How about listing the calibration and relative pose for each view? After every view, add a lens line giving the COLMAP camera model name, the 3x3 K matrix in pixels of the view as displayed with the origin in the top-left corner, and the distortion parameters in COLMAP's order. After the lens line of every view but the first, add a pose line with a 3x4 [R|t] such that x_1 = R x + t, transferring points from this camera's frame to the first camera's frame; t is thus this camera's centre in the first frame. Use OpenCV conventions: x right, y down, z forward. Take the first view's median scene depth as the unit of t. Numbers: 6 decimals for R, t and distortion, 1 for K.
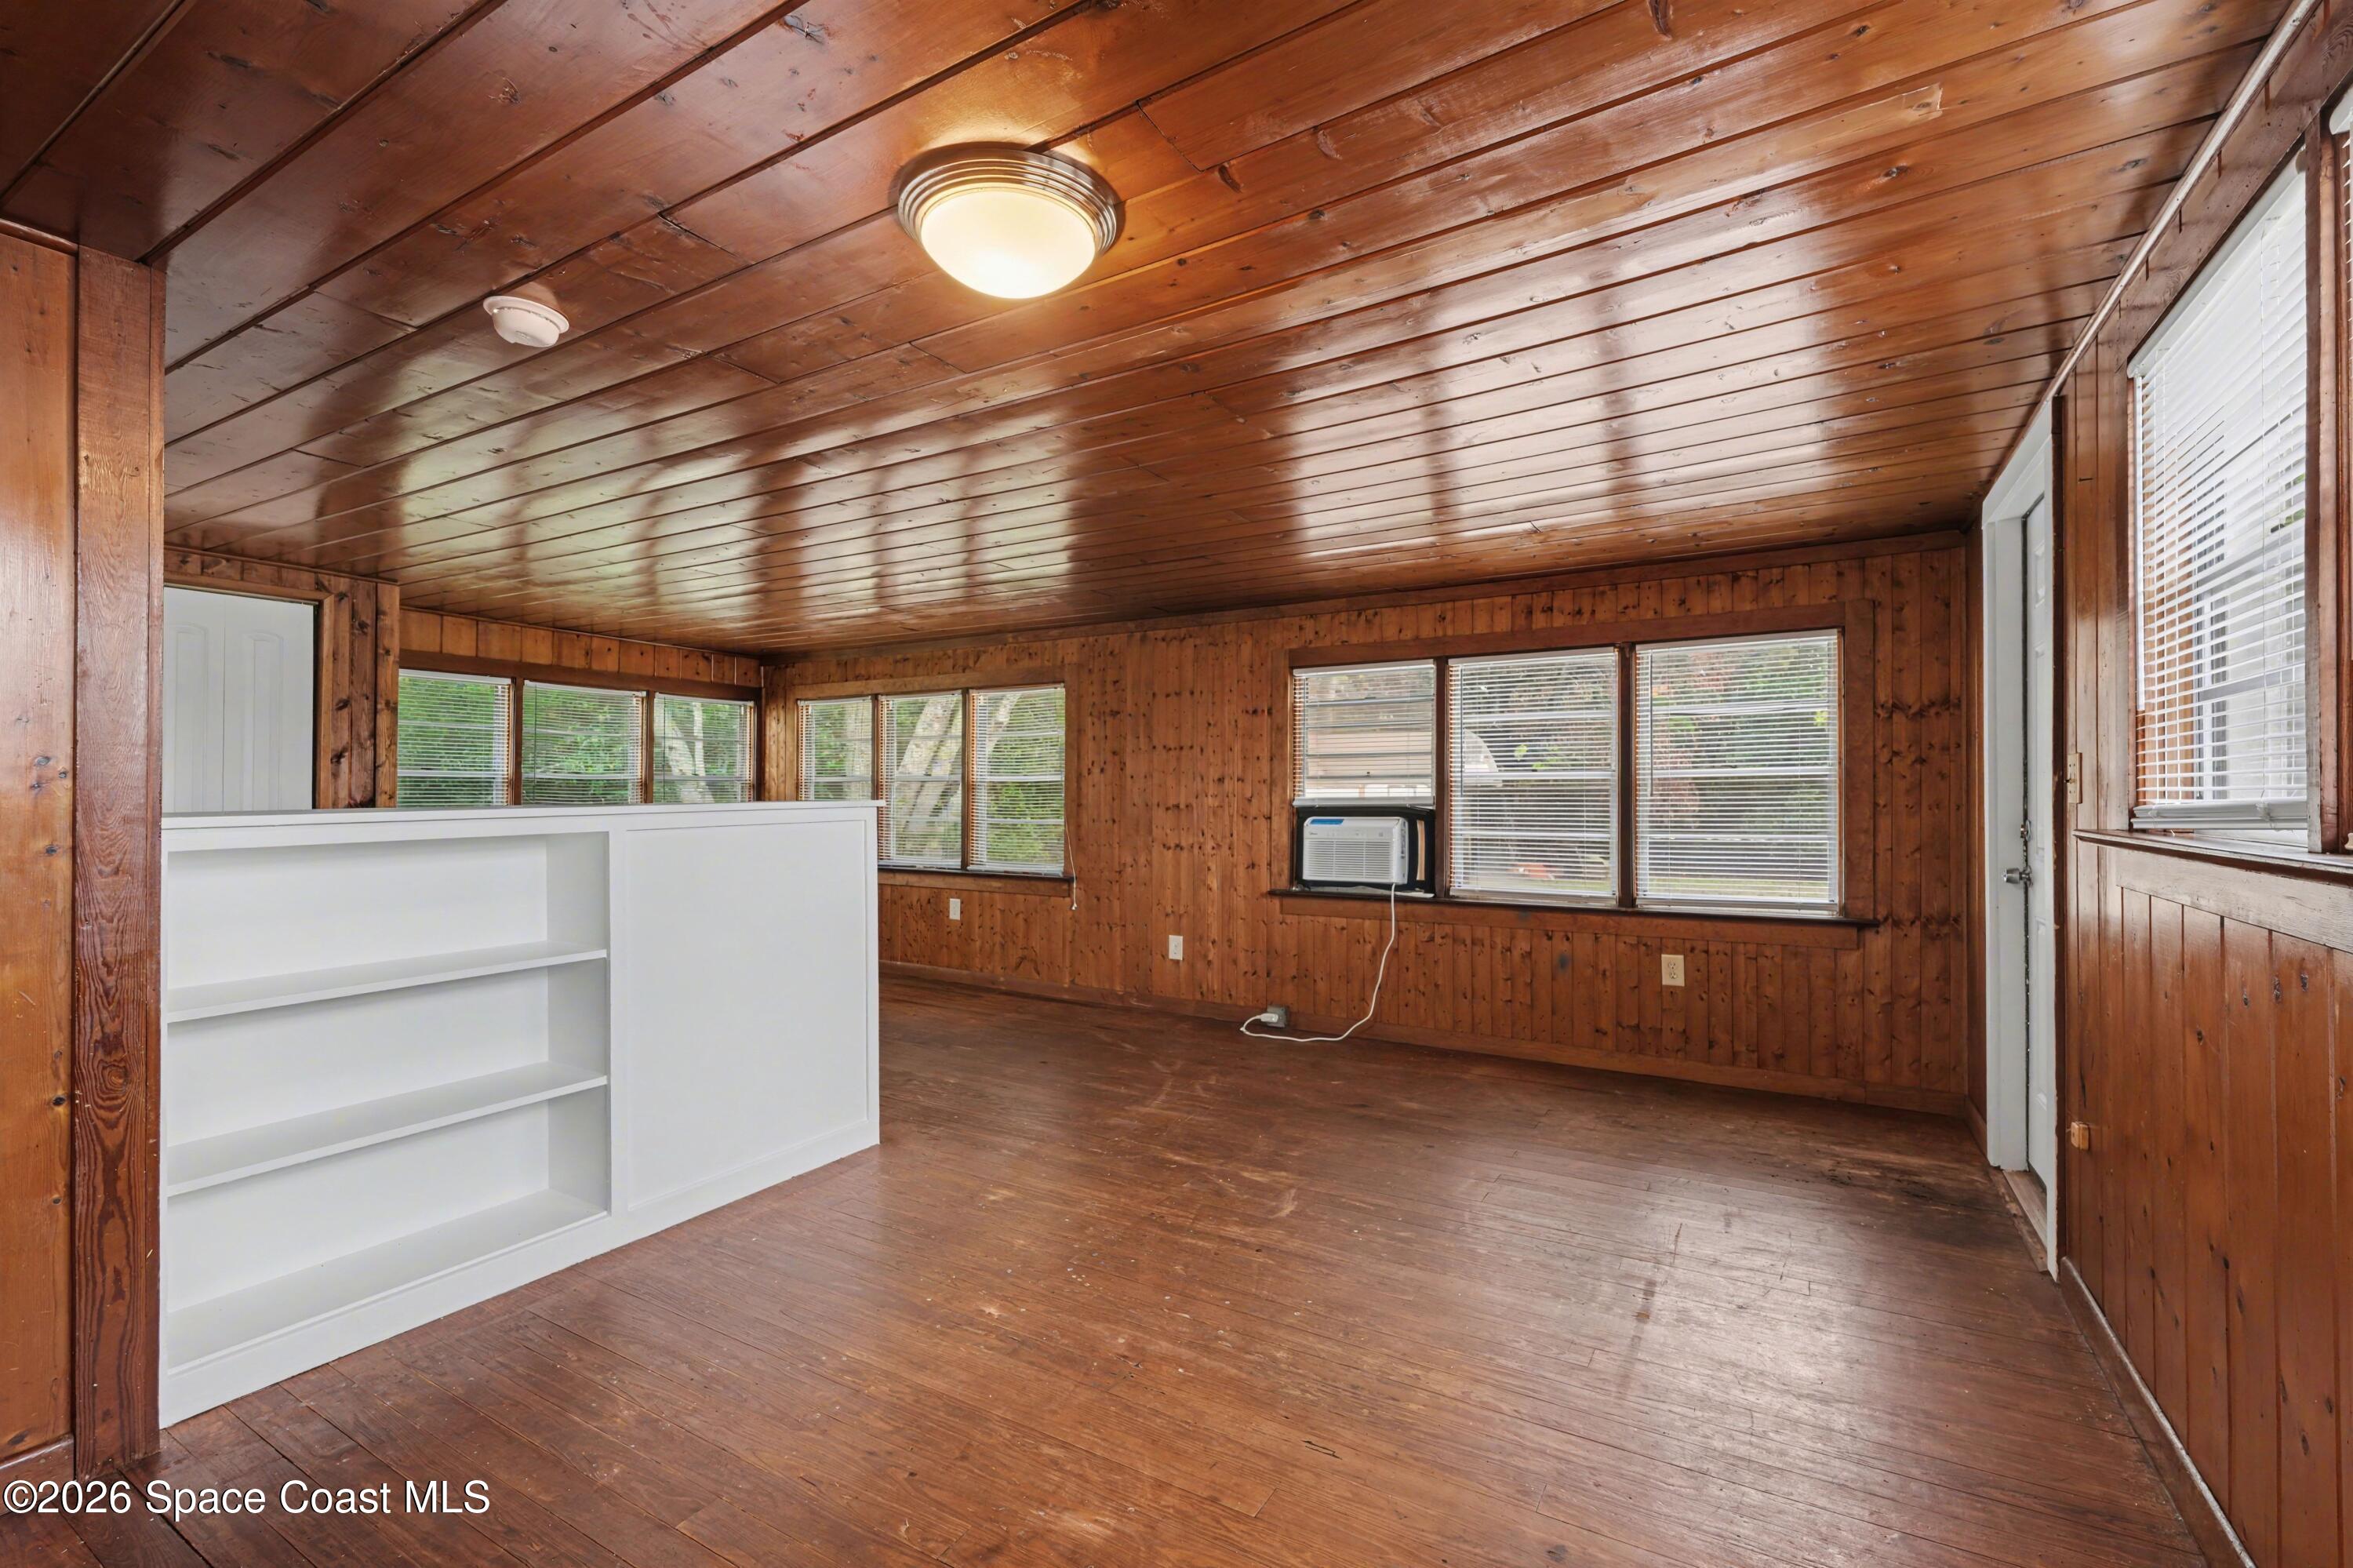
lens RADIAL K [[1024.8, 0, 1186.6], [0, 1024.8, 789.5], [0, 0, 1]] dist [0.001024, -0.001092]
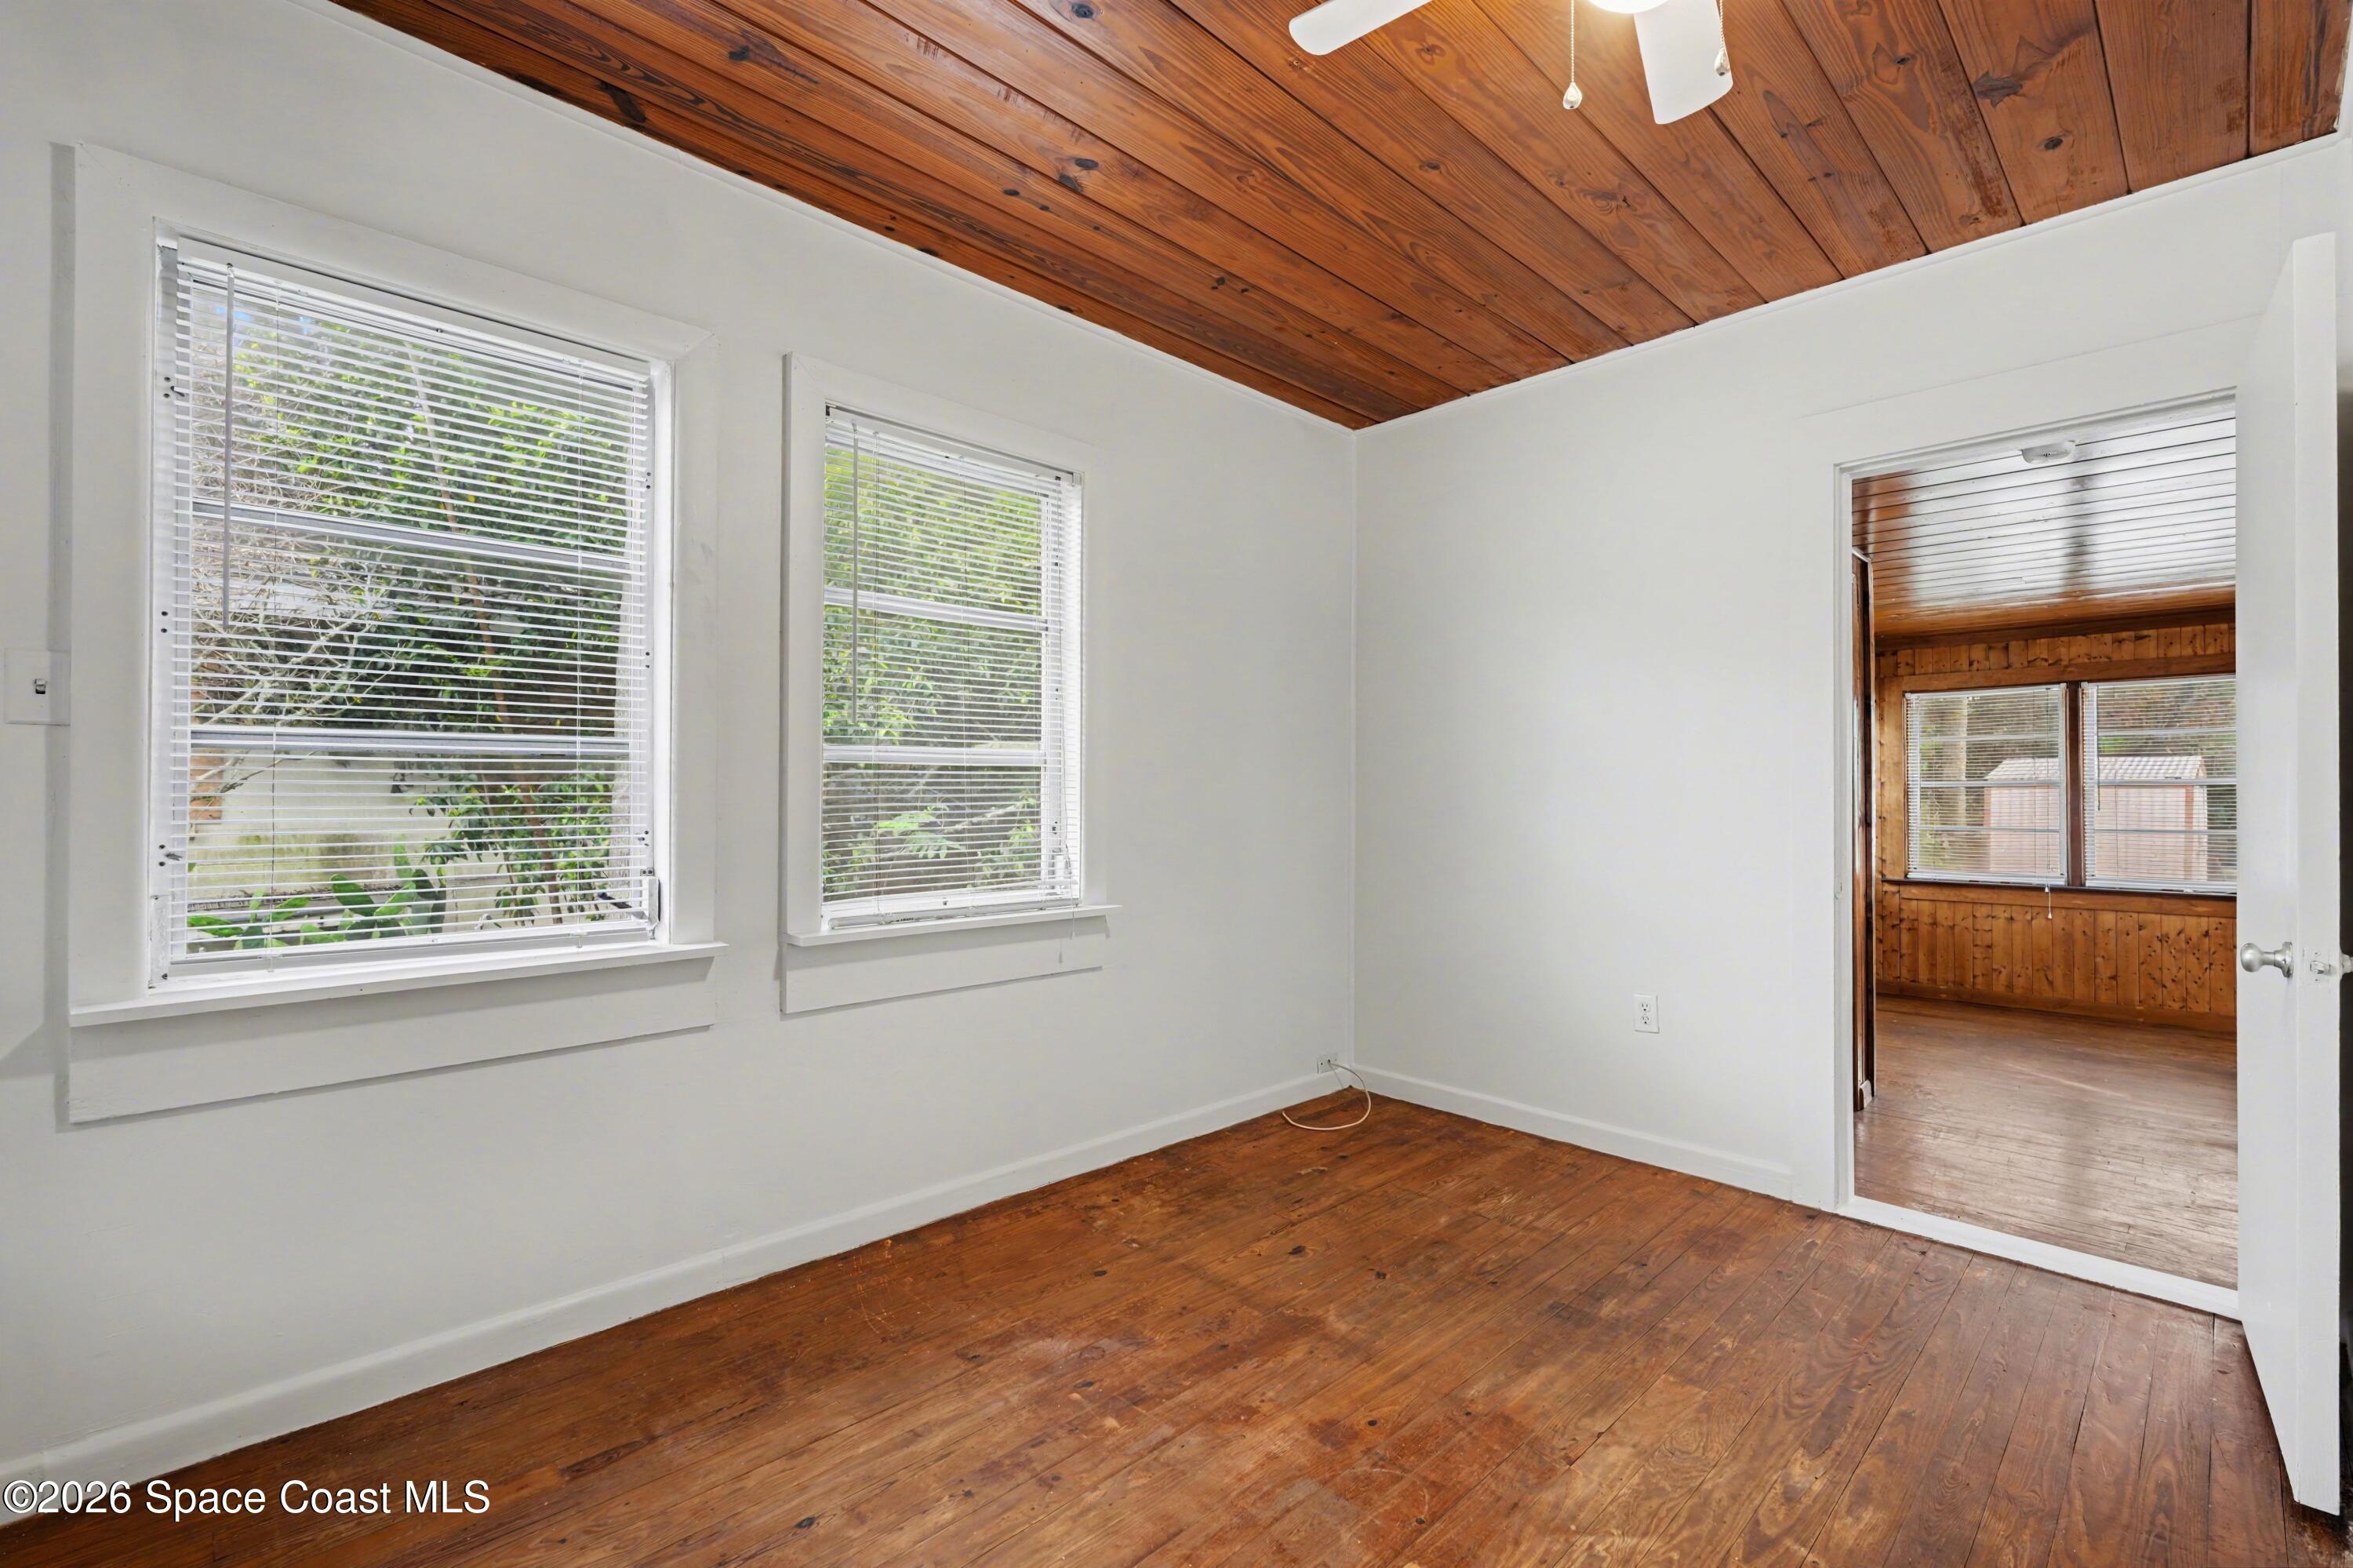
lens RADIAL K [[1024.8, 0, 1185.4], [0, 1024.8, 788.0], [0, 0, 1]] dist [0.001024, -0.001092]
pose [[0.966829, -0.008287, -0.255289, -1.091955], [0.007111, 0.999959, -0.005530, -0.009785], [0.255325, 0.003532, 0.966849, 0.016970]]
